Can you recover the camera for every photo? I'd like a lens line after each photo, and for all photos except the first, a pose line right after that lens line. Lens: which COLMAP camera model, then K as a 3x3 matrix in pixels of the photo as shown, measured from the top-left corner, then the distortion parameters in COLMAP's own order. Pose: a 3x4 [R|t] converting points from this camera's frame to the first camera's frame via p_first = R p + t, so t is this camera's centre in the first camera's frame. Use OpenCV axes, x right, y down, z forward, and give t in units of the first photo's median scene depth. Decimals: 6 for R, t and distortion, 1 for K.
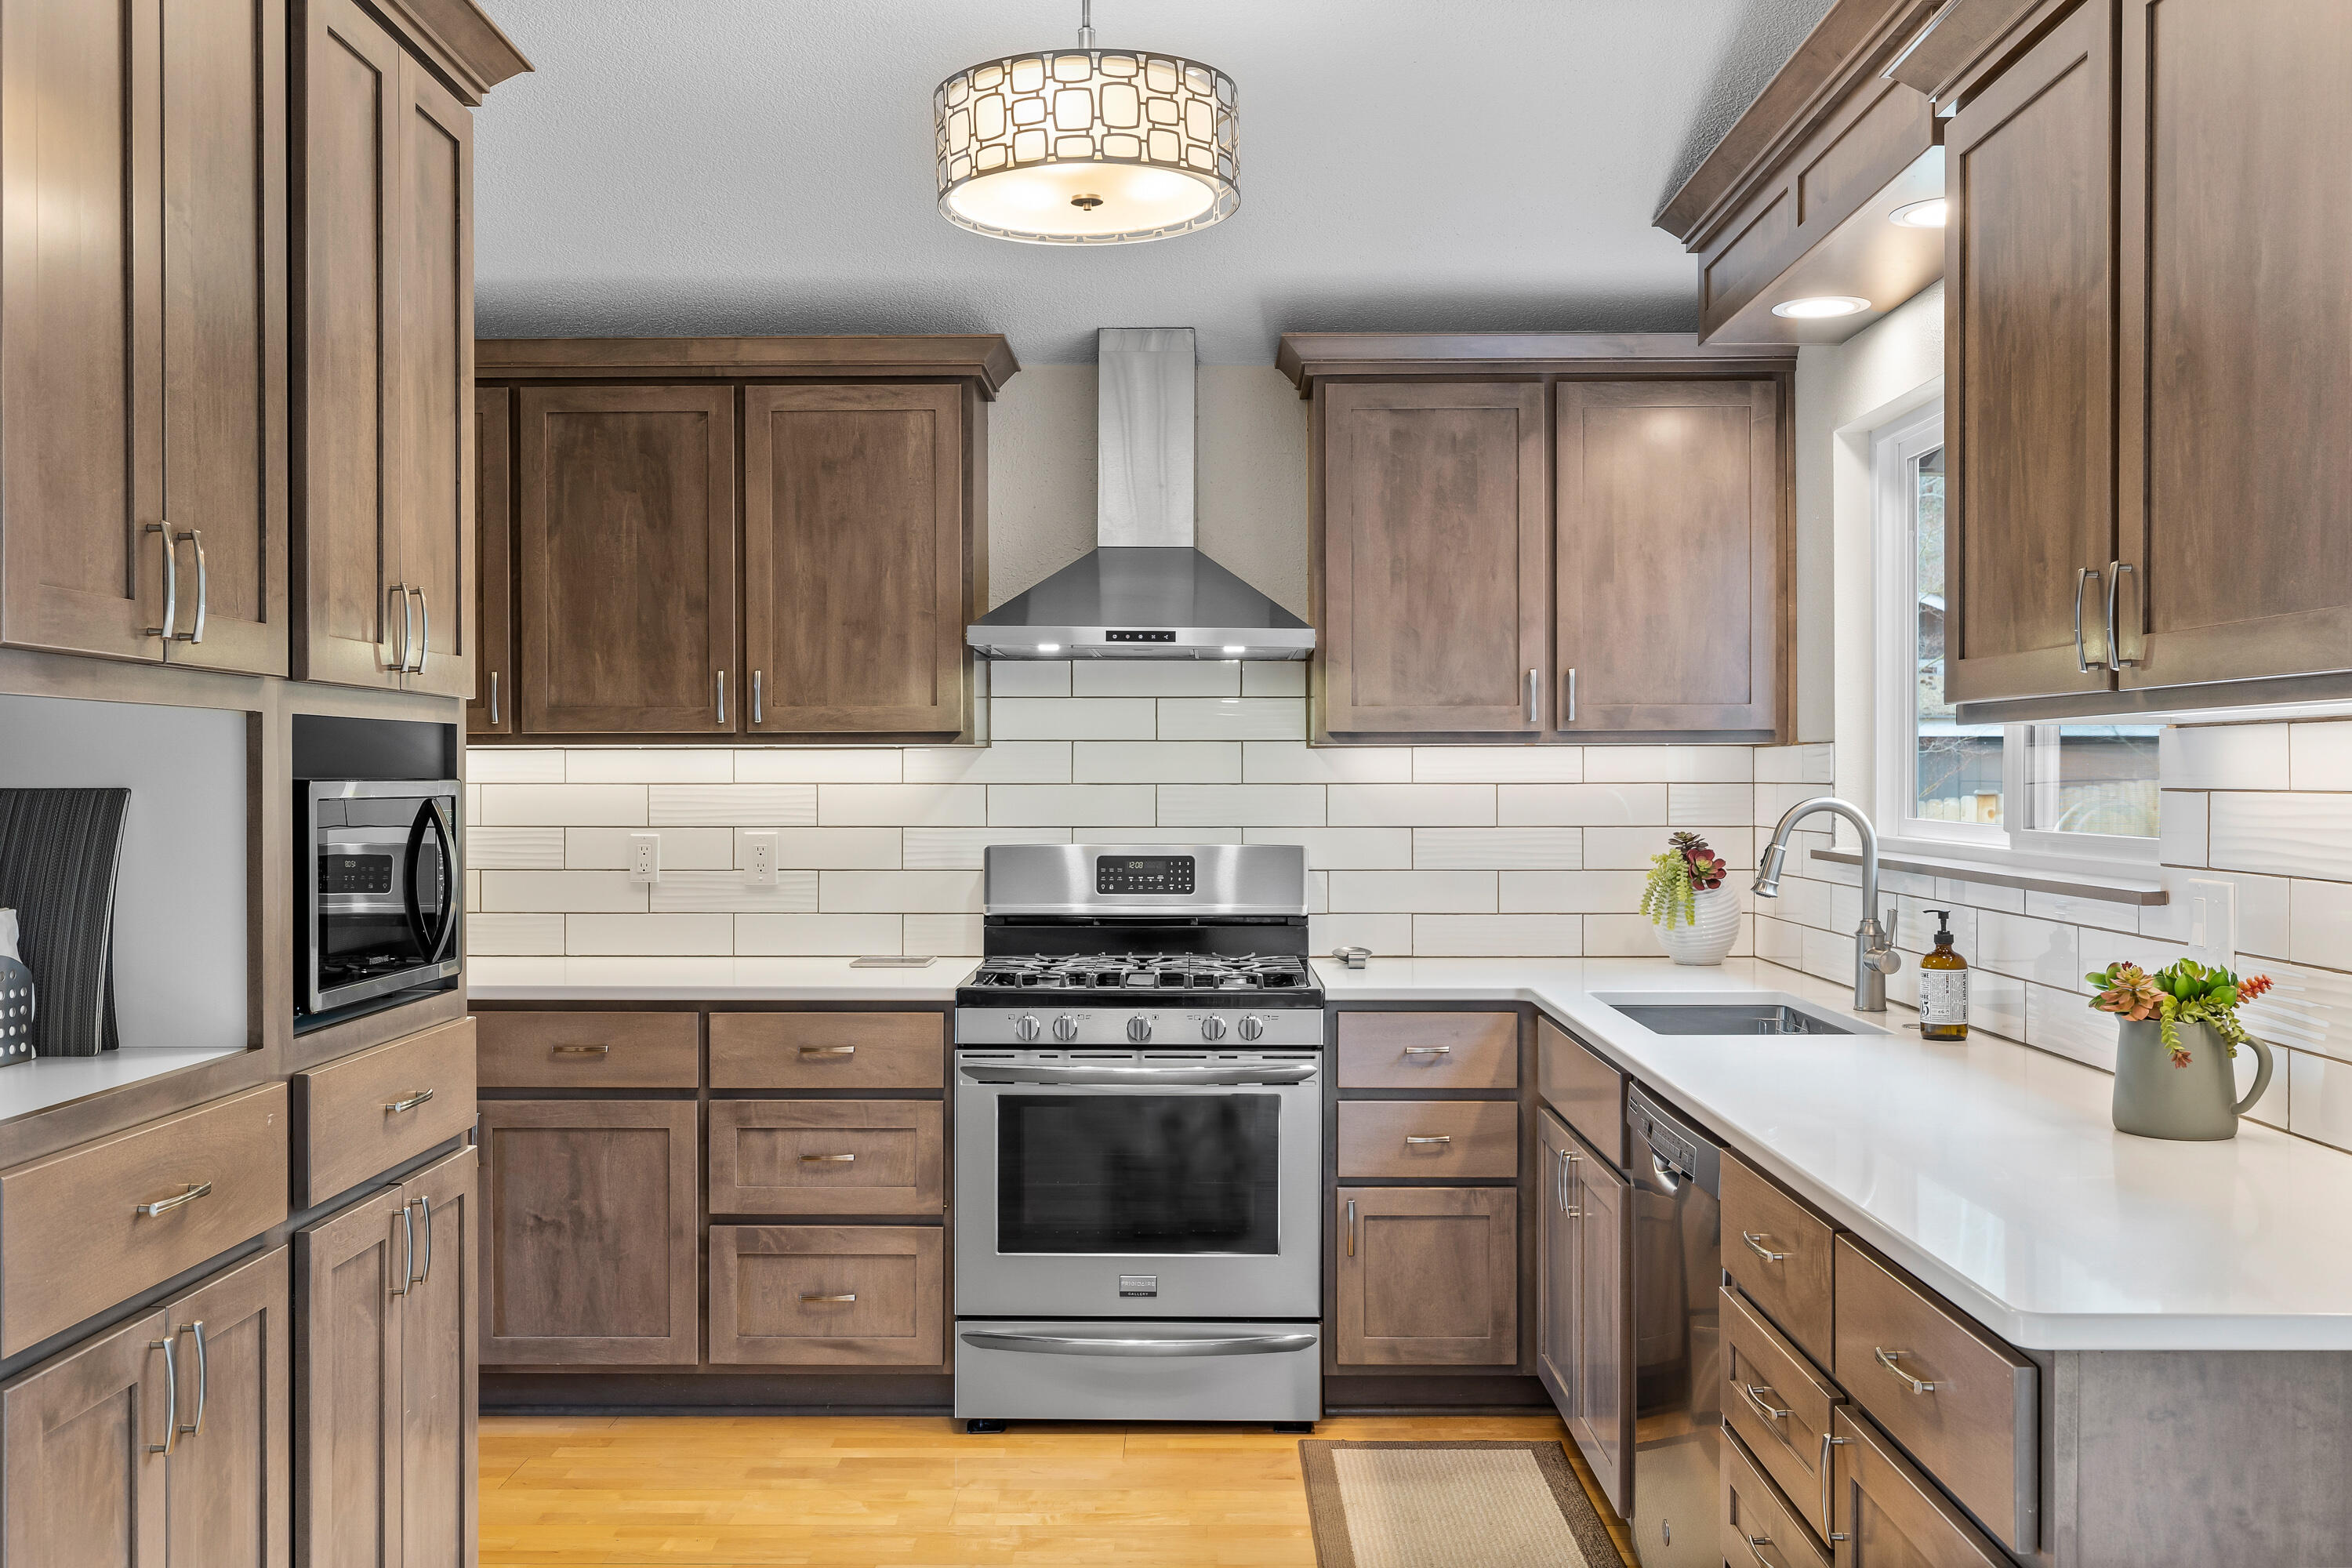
lens RADIAL K [[2129.7, 0, 1191.1], [0, 2129.7, 791.5], [0, 0, 1]] dist [0.010903, 0.005469]
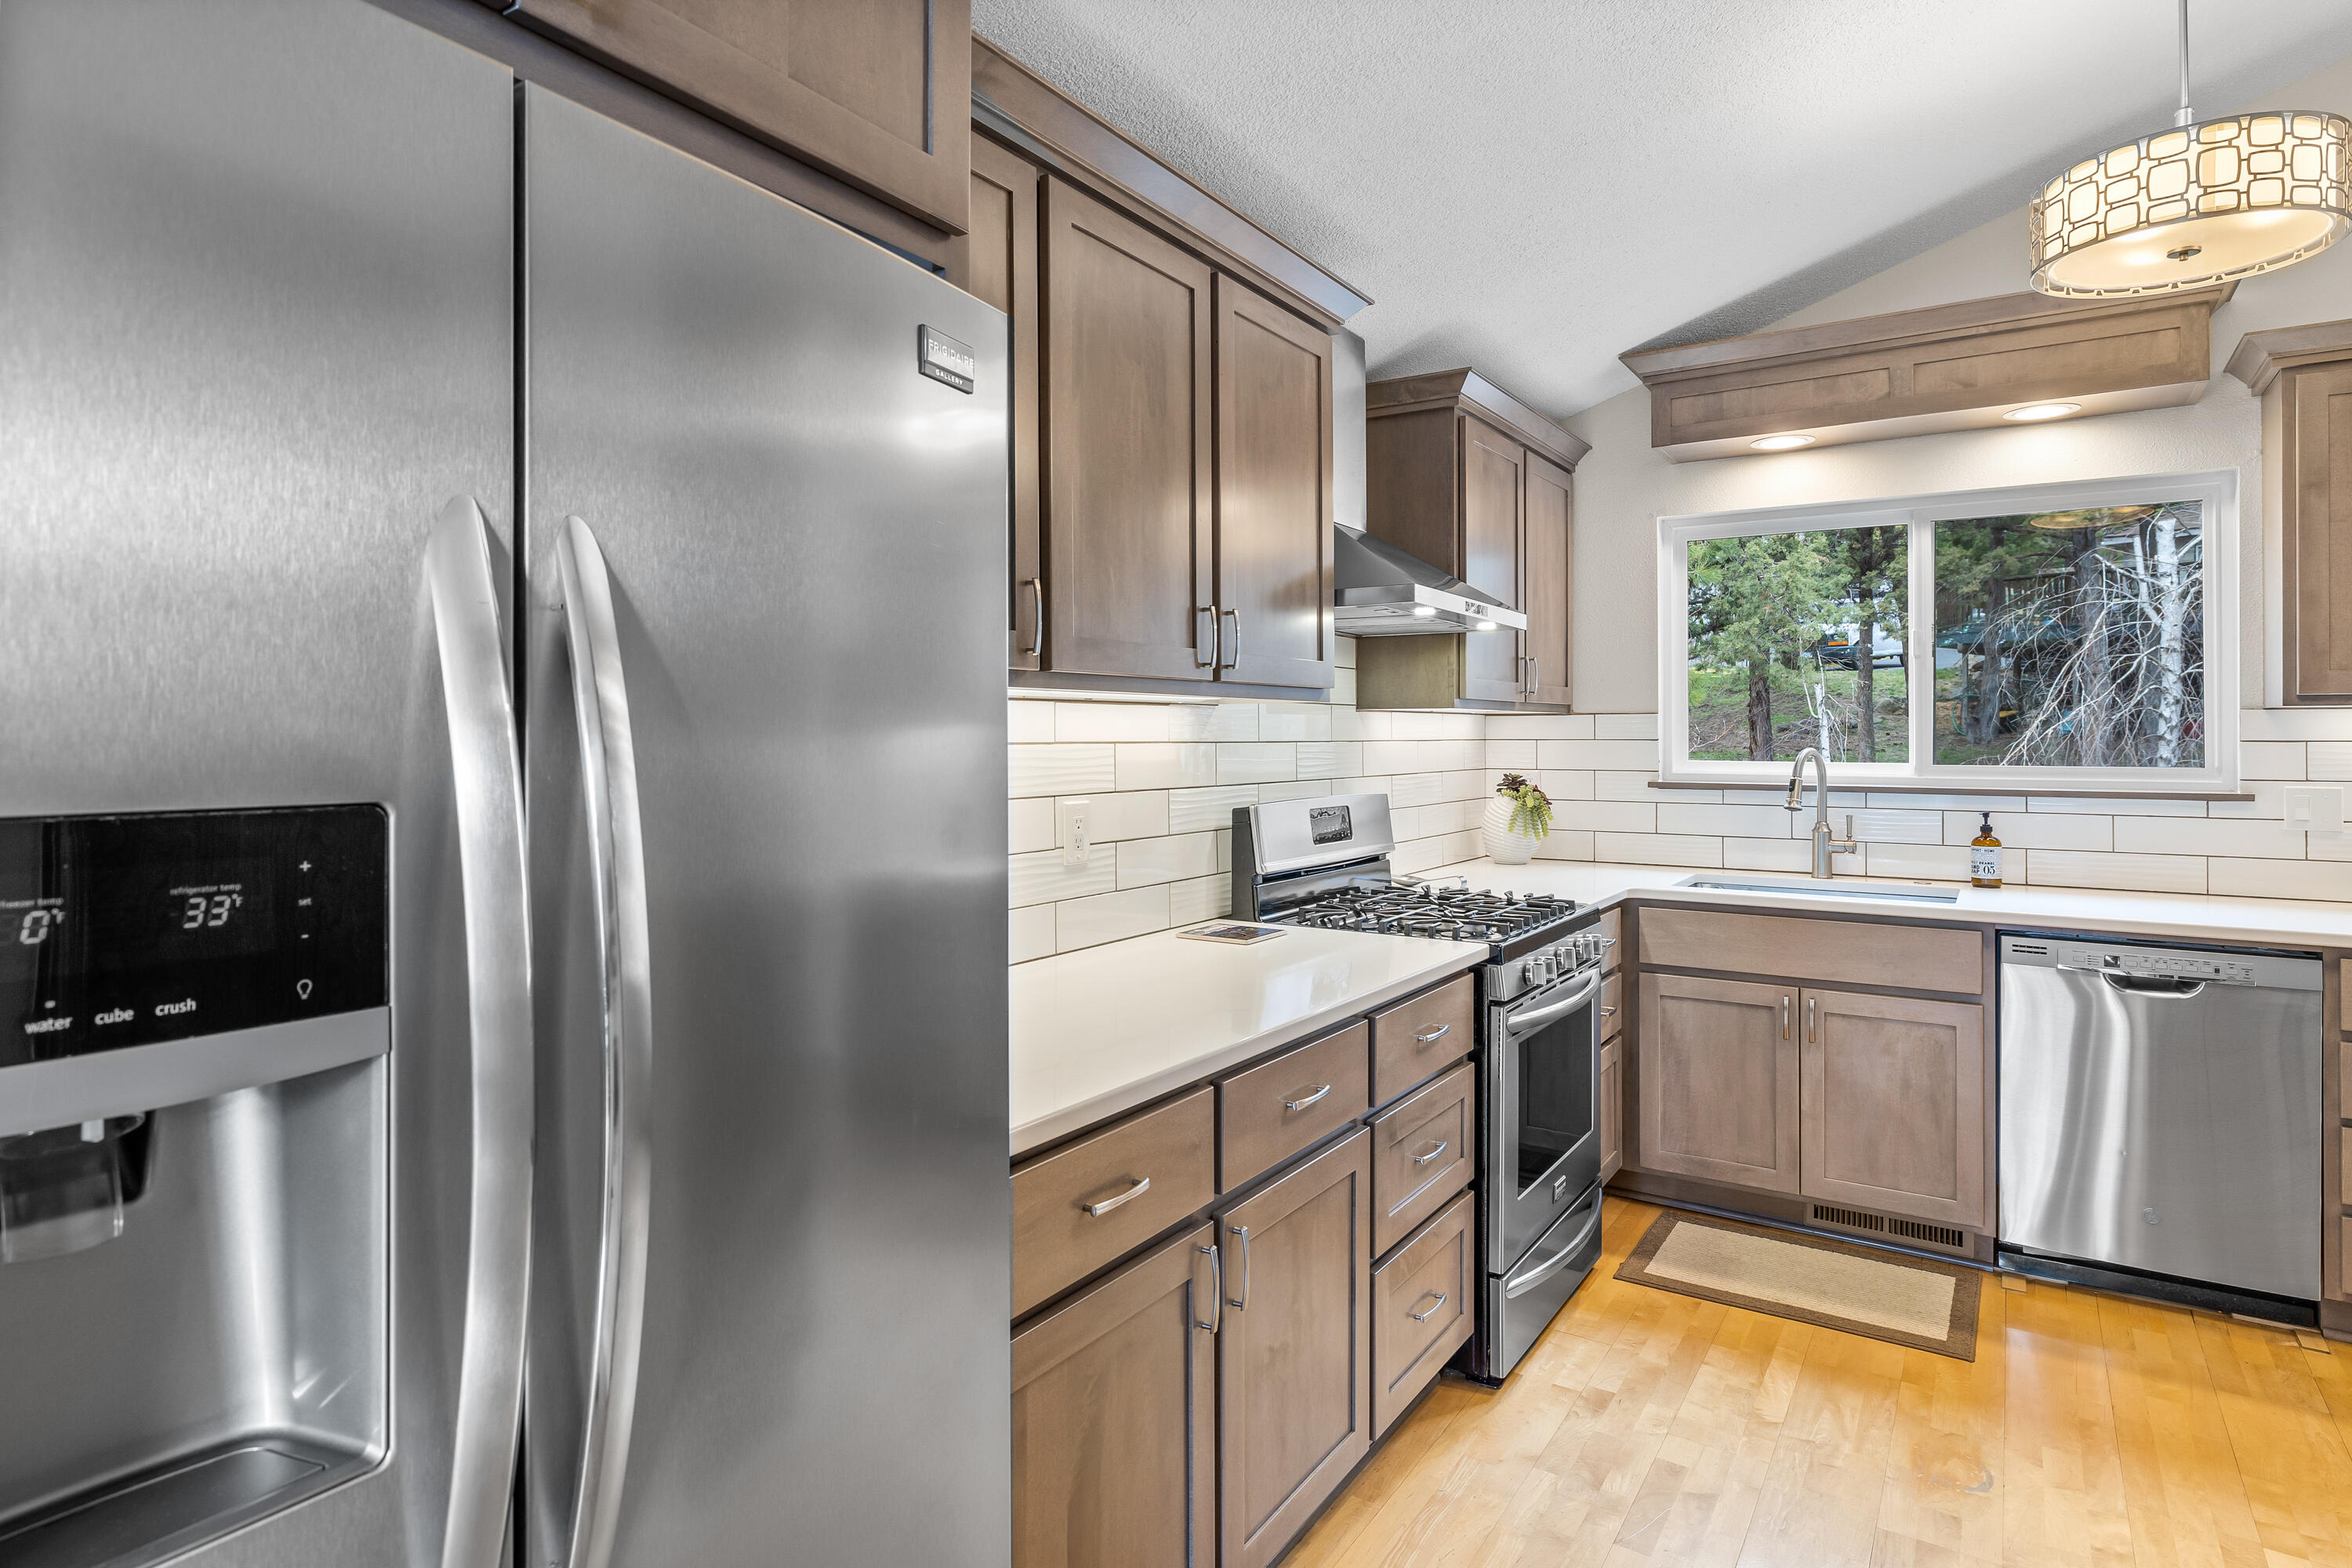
lens RADIAL K [[1285.0, 0, 1187.6], [0, 1285.0, 724.0], [0, 0, 1]] dist [0.000654, 0.000015]
pose [[0.528480, 0.006963, 0.848917, -0.662882], [0.006170, 0.999908, -0.012043, -0.005266], [-0.848923, 0.011602, 0.528389, 0.762057]]
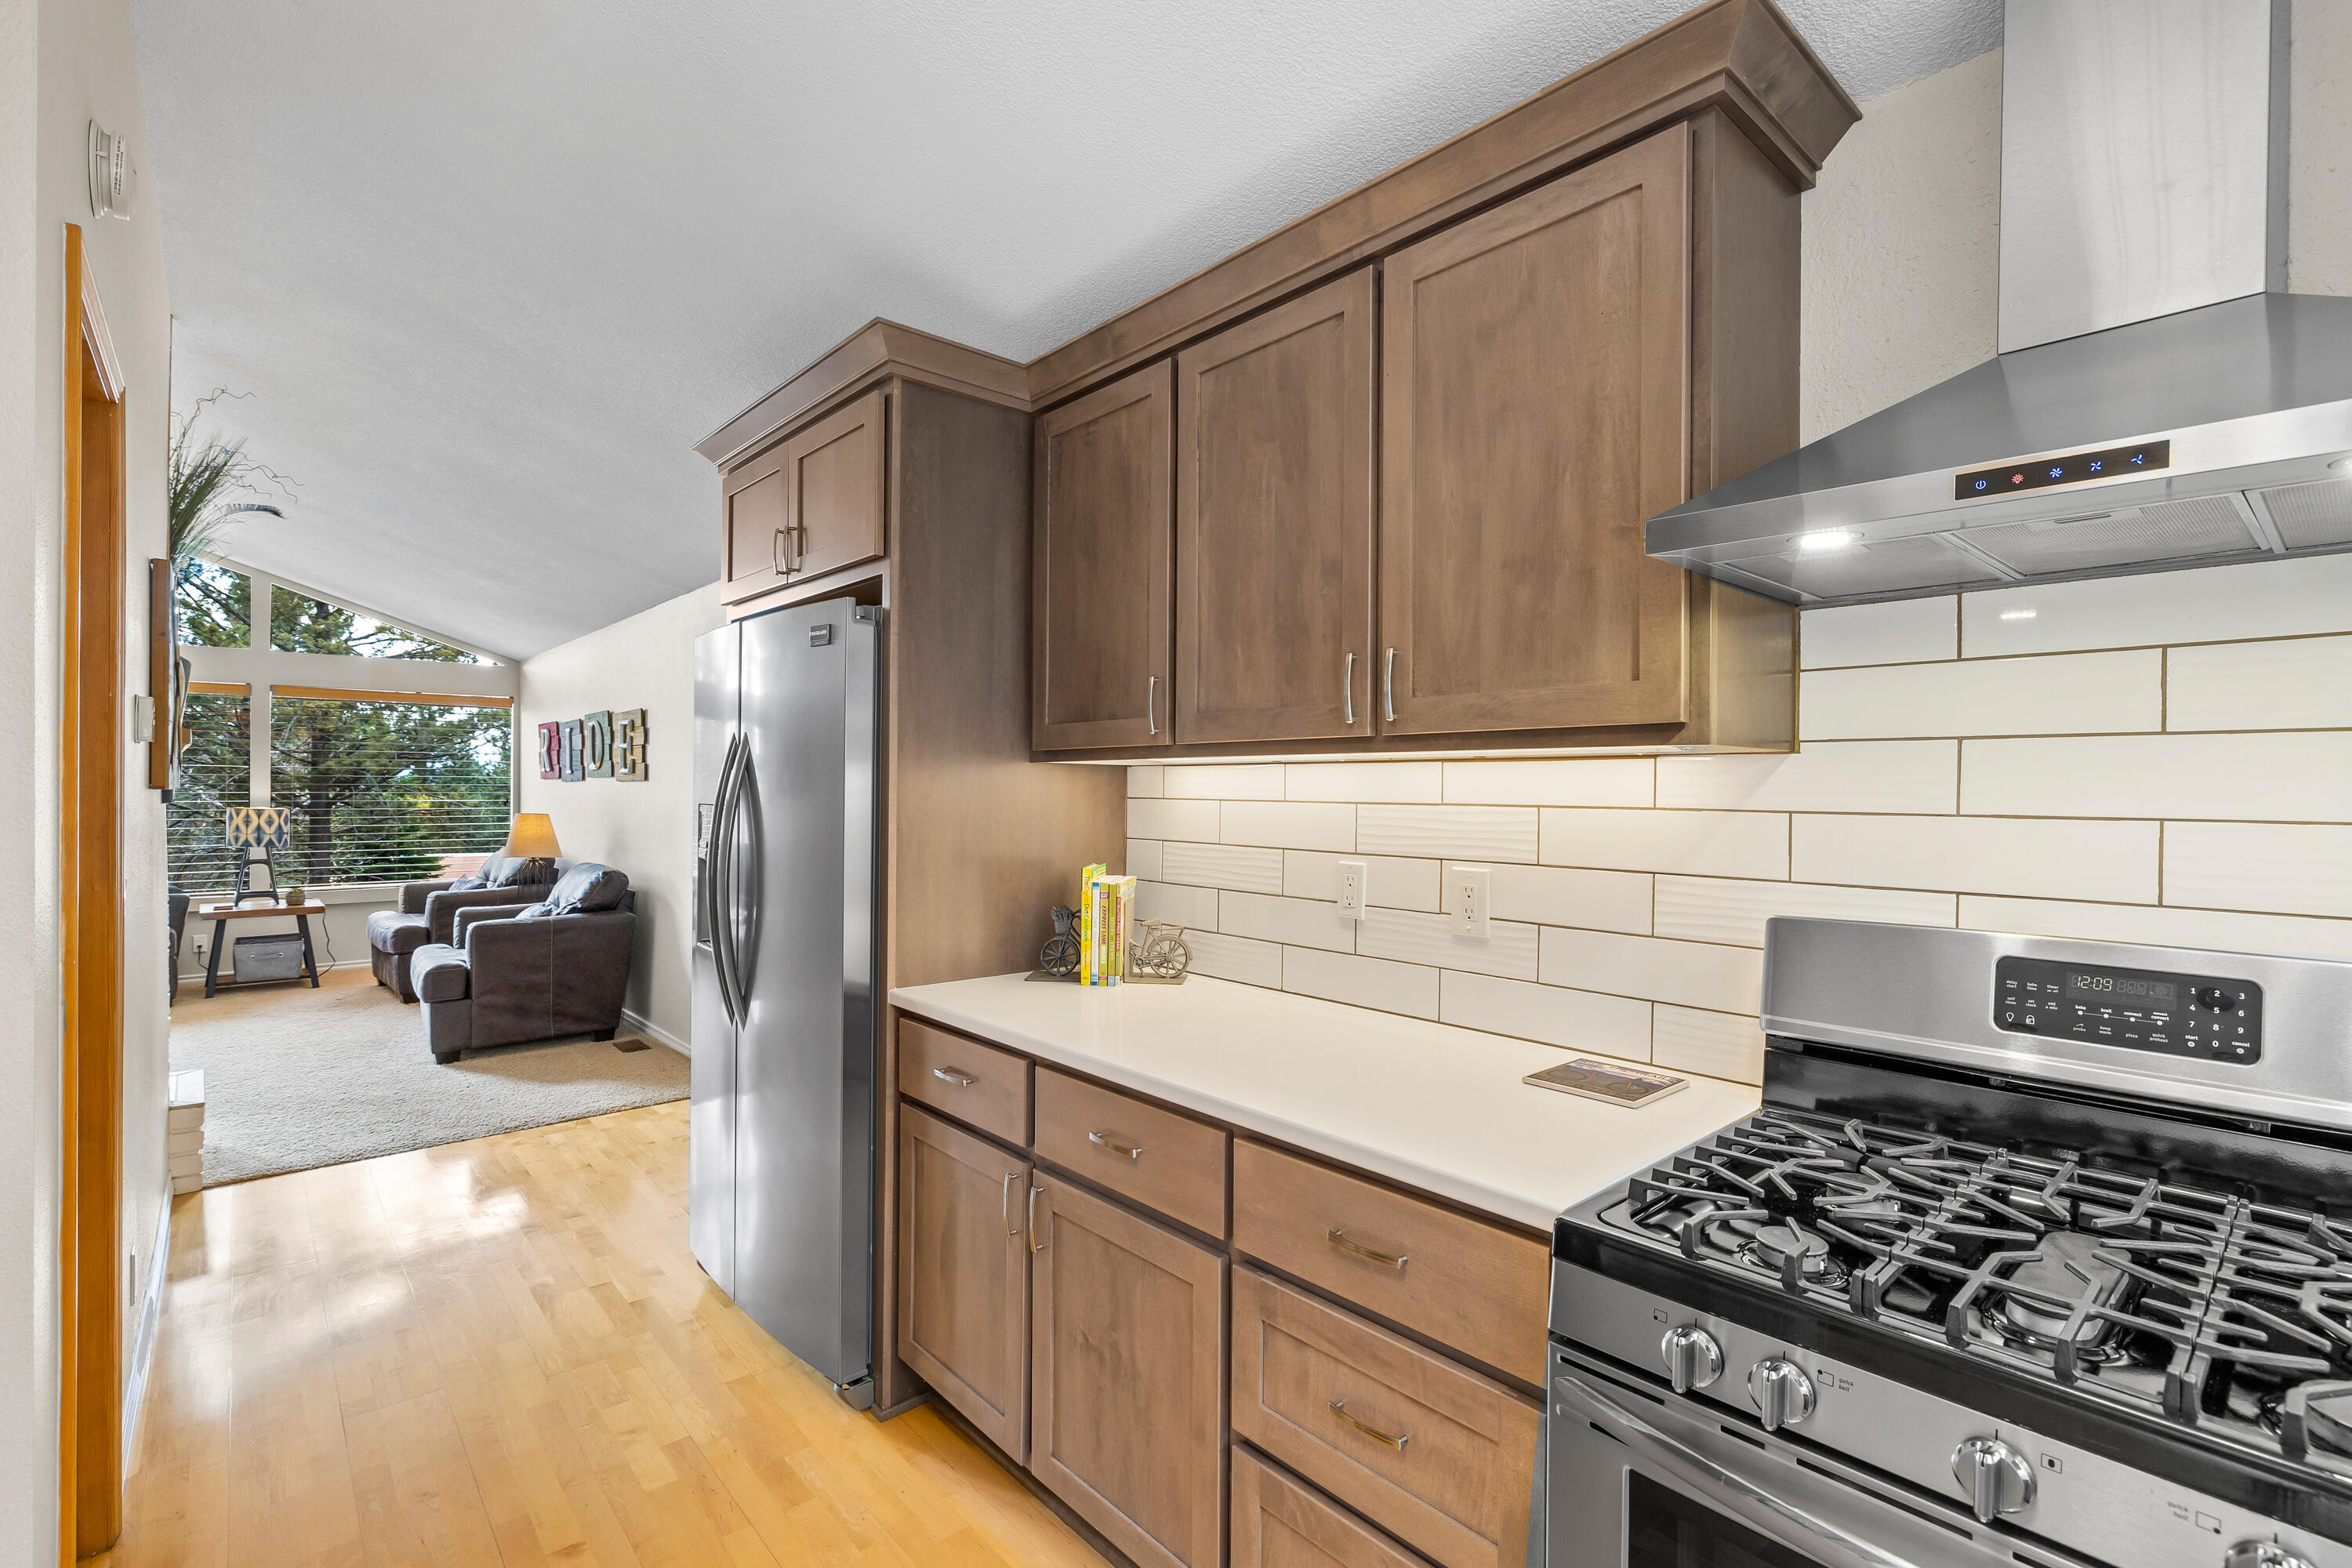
lens RADIAL K [[1078.7, 0, 1167.7], [0, 1078.7, 794.8], [0, 0, 1]] dist [-0.005084, 0.002860]
pose [[0.665258, 0.010867, -0.746535, 0.018354], [-0.012289, 0.999918, 0.003605, -0.008144], [0.746512, 0.006775, 0.665337, 0.719361]]
